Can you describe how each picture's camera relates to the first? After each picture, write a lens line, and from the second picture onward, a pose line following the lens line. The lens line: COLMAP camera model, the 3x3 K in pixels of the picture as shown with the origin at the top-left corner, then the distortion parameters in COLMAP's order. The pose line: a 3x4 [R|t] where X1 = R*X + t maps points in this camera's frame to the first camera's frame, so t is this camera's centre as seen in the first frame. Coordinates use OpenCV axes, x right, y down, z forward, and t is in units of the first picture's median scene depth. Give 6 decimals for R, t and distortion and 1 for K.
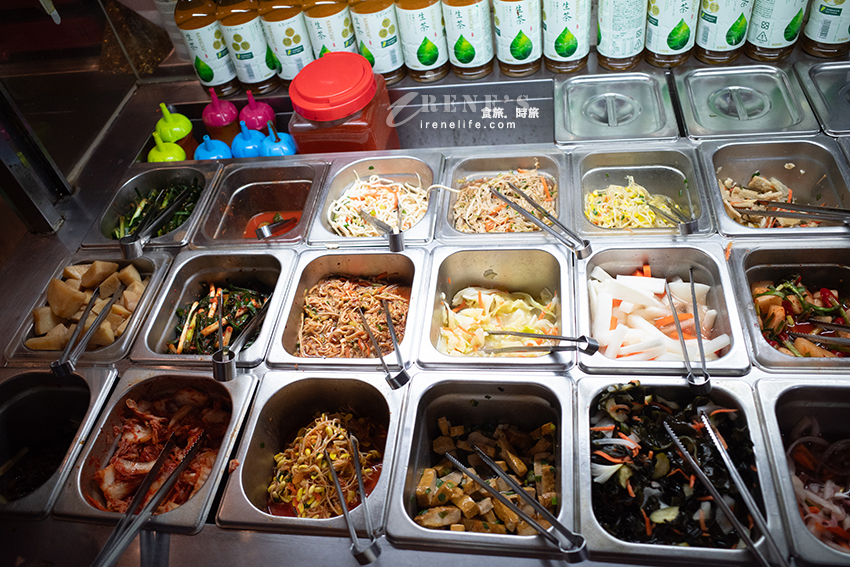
lens RADIAL K [[724.0, 0, 414.1], [0, 724.0, 280.8], [0, 0, 1]] dist [-0.041628, 0.075228]
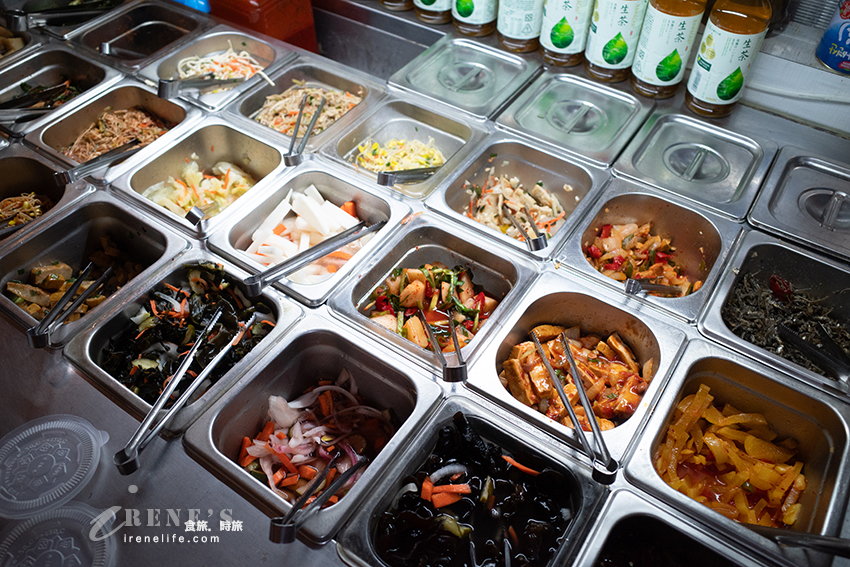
lens RADIAL K [[724.0, 0, 414.1], [0, 724.0, 280.8], [0, 0, 1]] dist [-0.041628, 0.075228]
pose [[0.874063, 0.436017, -0.214249, 0.620474], [-0.426728, 0.899853, 0.090381, -0.047666], [0.232200, 0.012427, 0.972589, 0.009009]]
